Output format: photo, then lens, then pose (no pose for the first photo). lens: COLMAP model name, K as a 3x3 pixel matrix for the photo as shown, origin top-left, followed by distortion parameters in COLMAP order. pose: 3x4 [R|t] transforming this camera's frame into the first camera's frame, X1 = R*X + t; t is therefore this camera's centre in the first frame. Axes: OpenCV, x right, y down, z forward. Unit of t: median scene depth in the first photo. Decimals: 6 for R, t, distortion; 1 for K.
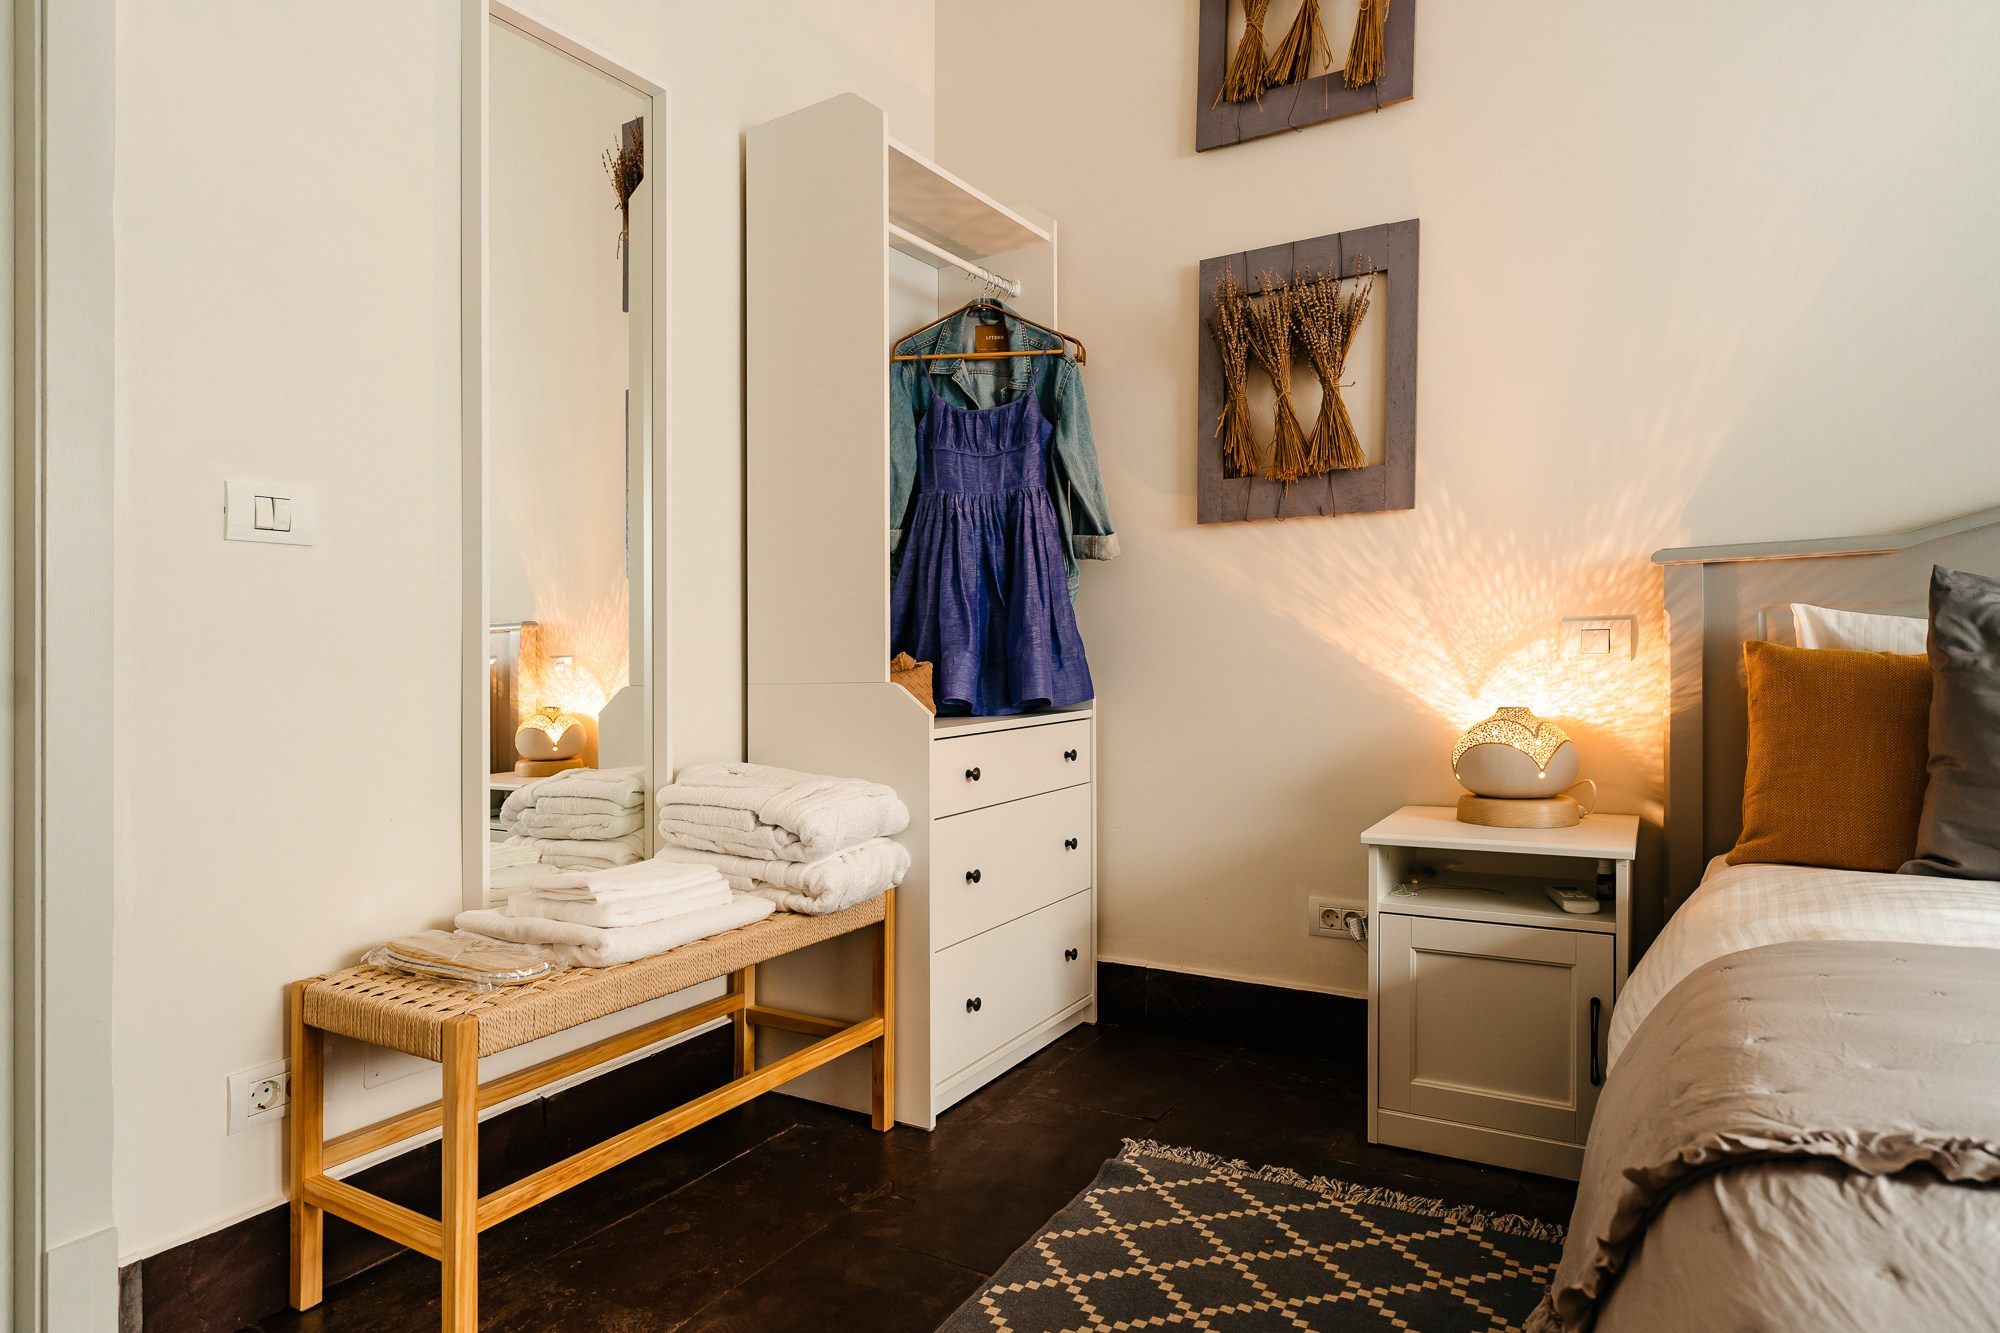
lens RADIAL K [[1147.4, 0, 989.8], [0, 1147.4, 618.8], [0, 0, 1]] dist [-0.002653, -0.002133]
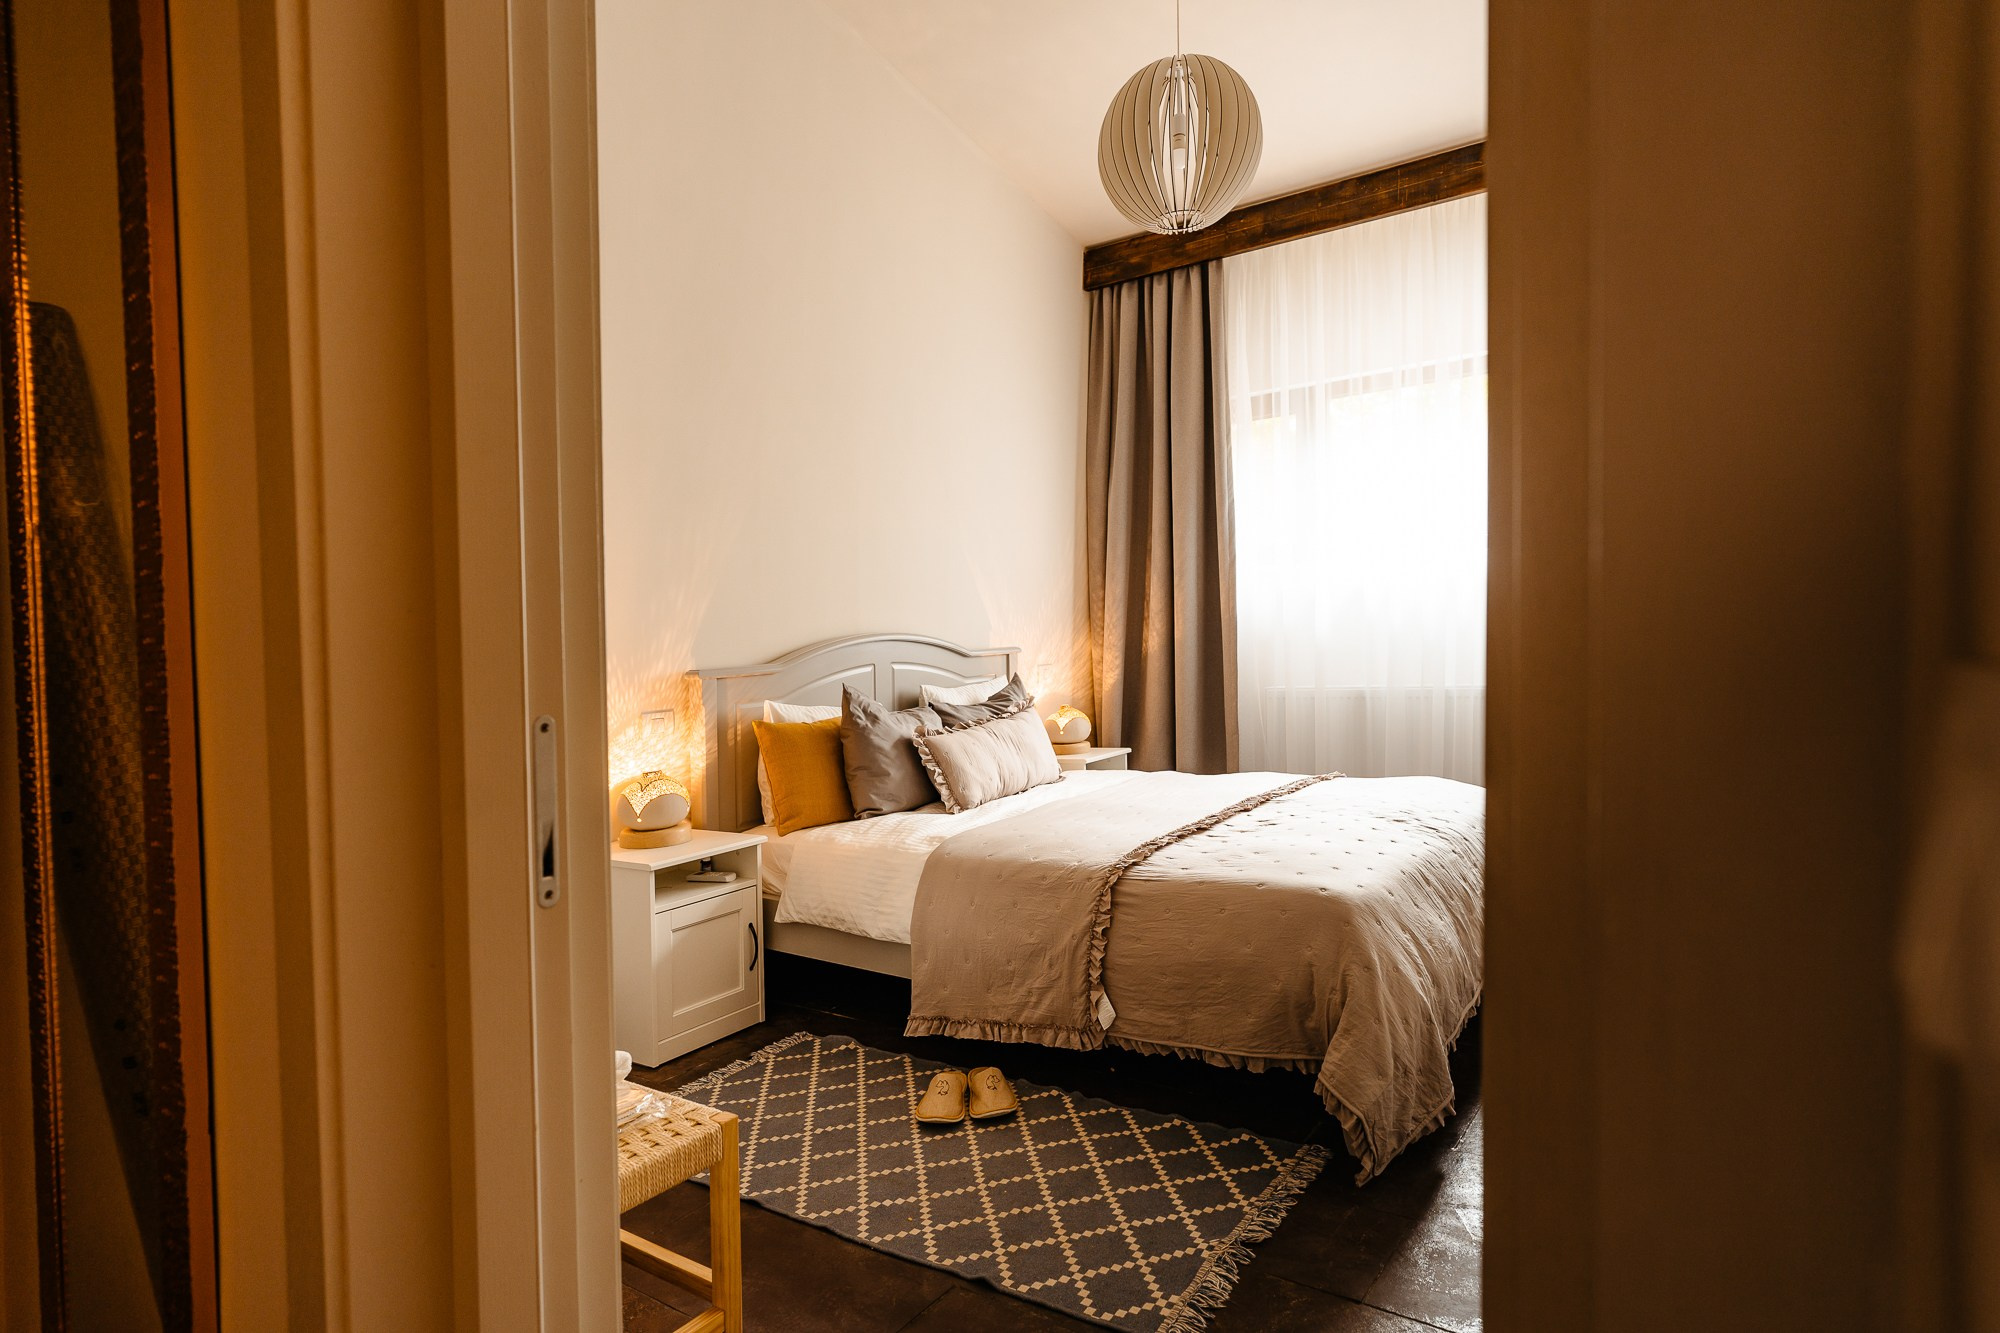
lens RADIAL K [[1147.4, 0, 977.2], [0, 1147.4, 697.4], [0, 0, 1]] dist [-0.002653, -0.002133]
pose [[0.073138, -0.041144, 0.996473, -0.989588], [0.012849, 0.999105, 0.040310, -0.075034], [-0.997239, 0.009855, 0.073601, 0.404749]]
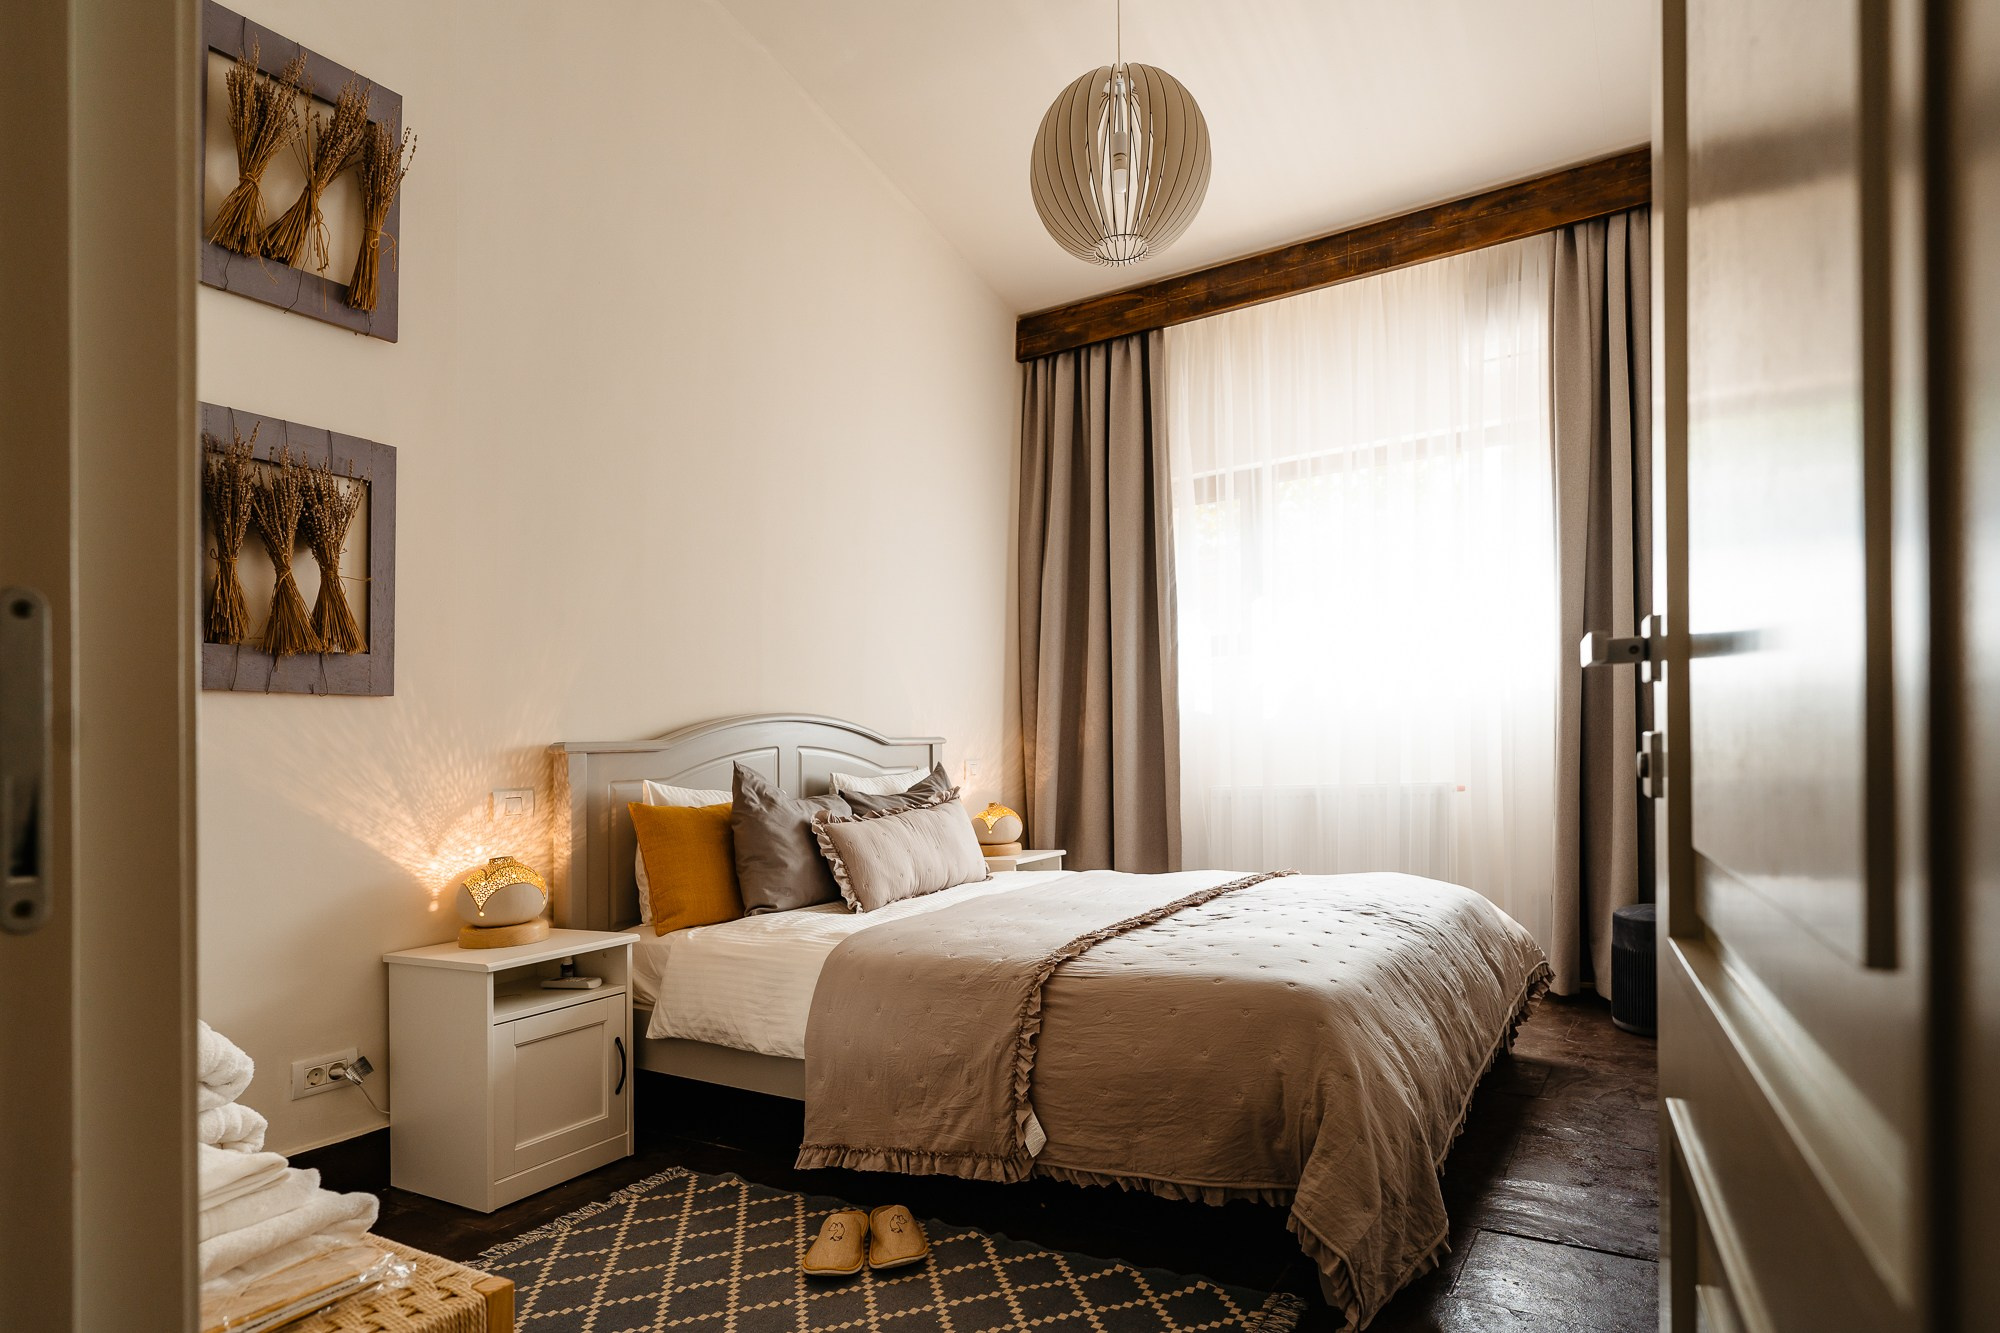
lens RADIAL K [[1147.4, 0, 994.5], [0, 1147.4, 793.2], [0, 0, 1]] dist [-0.002653, -0.002133]
pose [[0.002833, -0.009423, 0.999952, -0.797209], [0.006072, 0.999937, 0.009406, -0.005252], [-0.999978, 0.006045, 0.002890, 0.392491]]
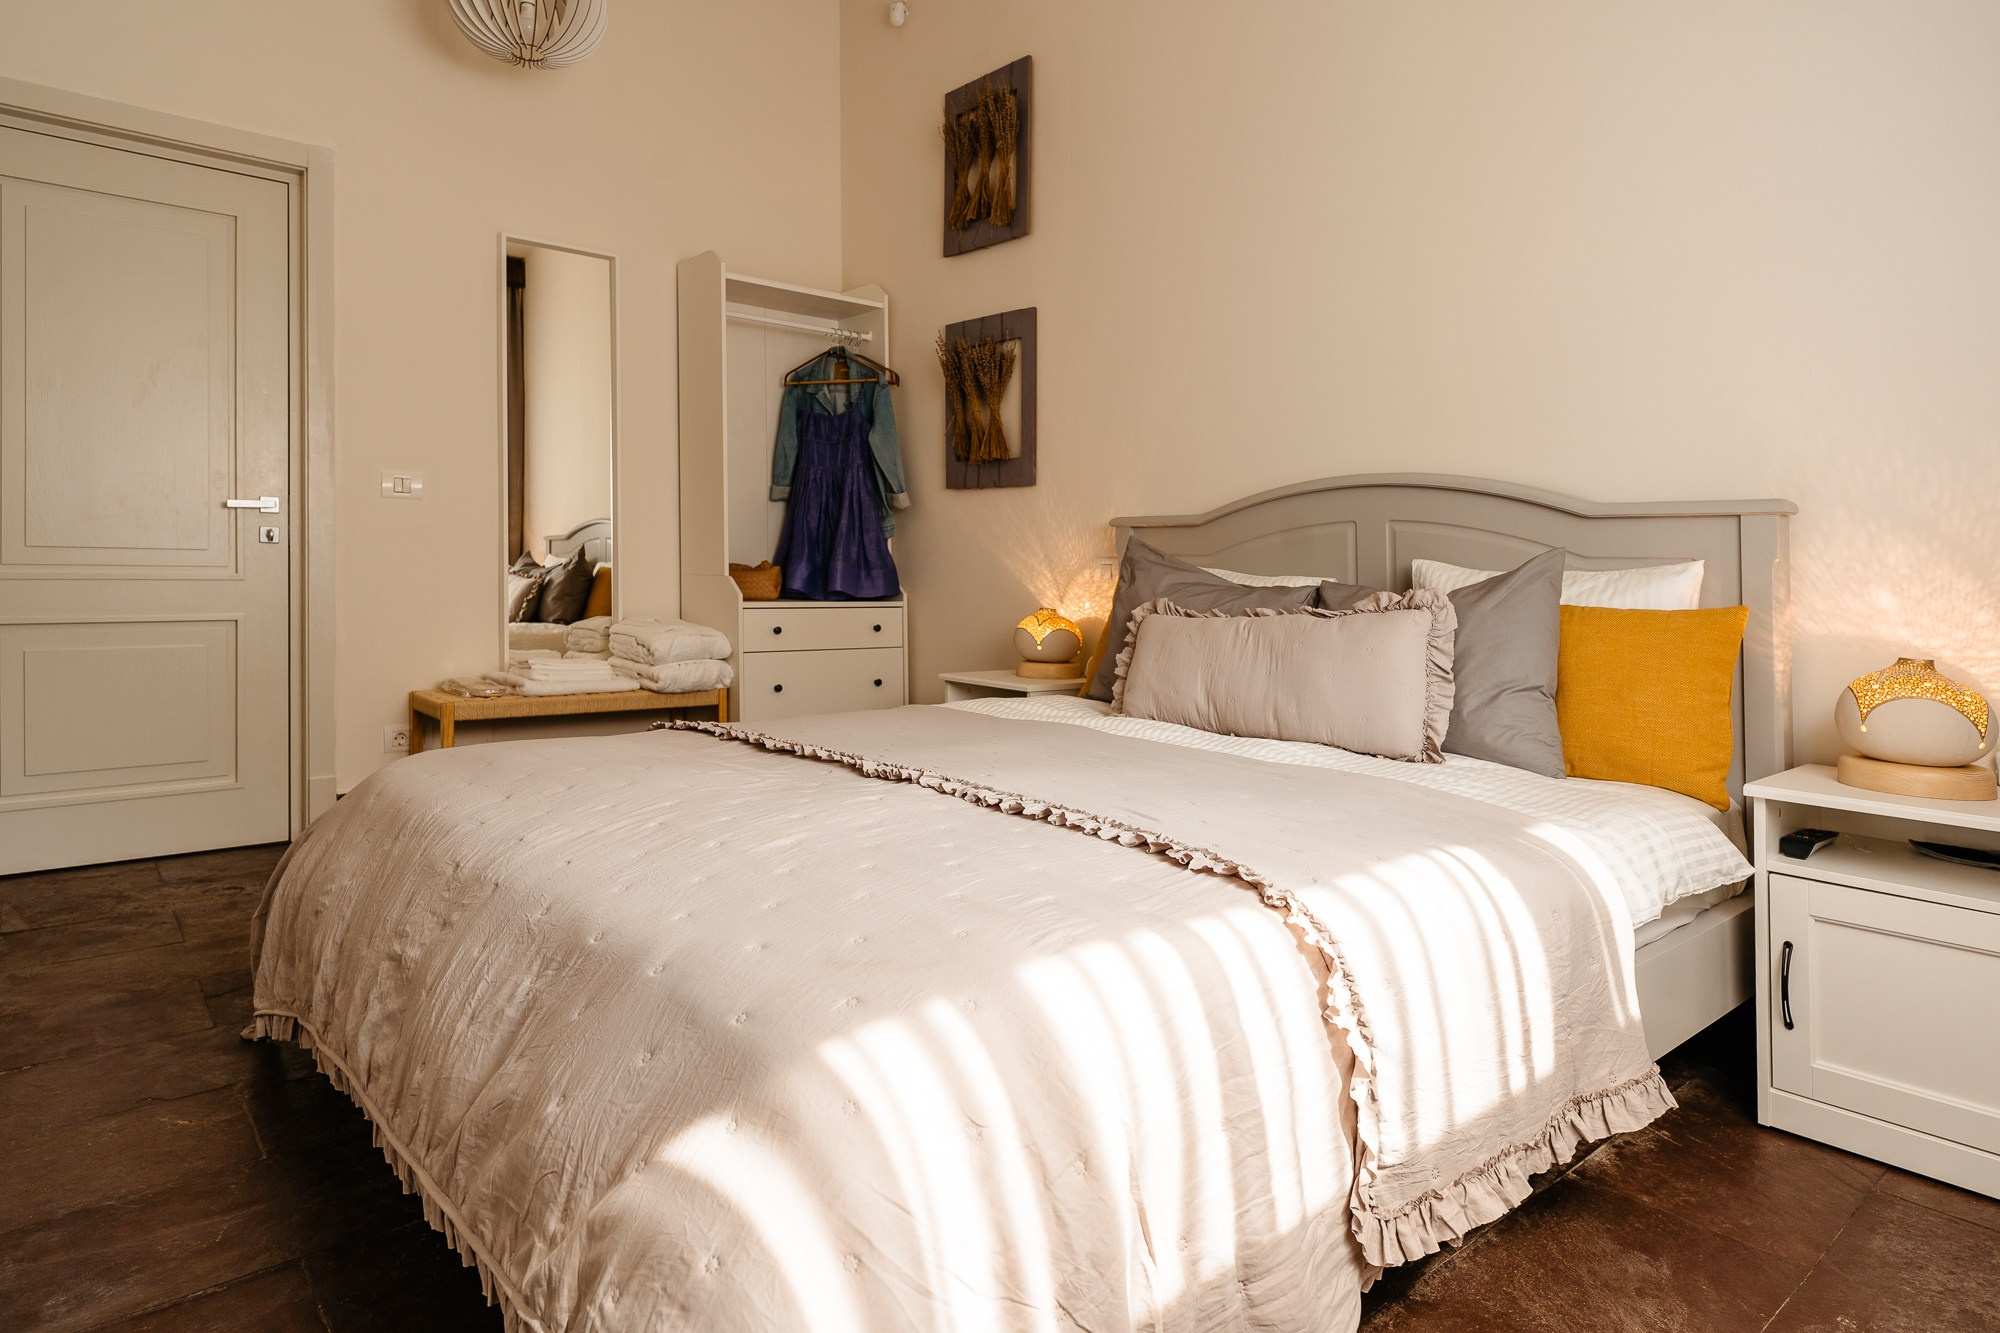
lens RADIAL K [[1147.4, 0, 1032.1], [0, 1147.4, 605.2], [0, 0, 1]] dist [-0.002653, -0.002133]
pose [[0.958960, 0.055156, -0.278125, 0.832895], [-0.037286, 0.996910, 0.069142, -0.039785], [0.281079, -0.055934, 0.958053, -0.573581]]
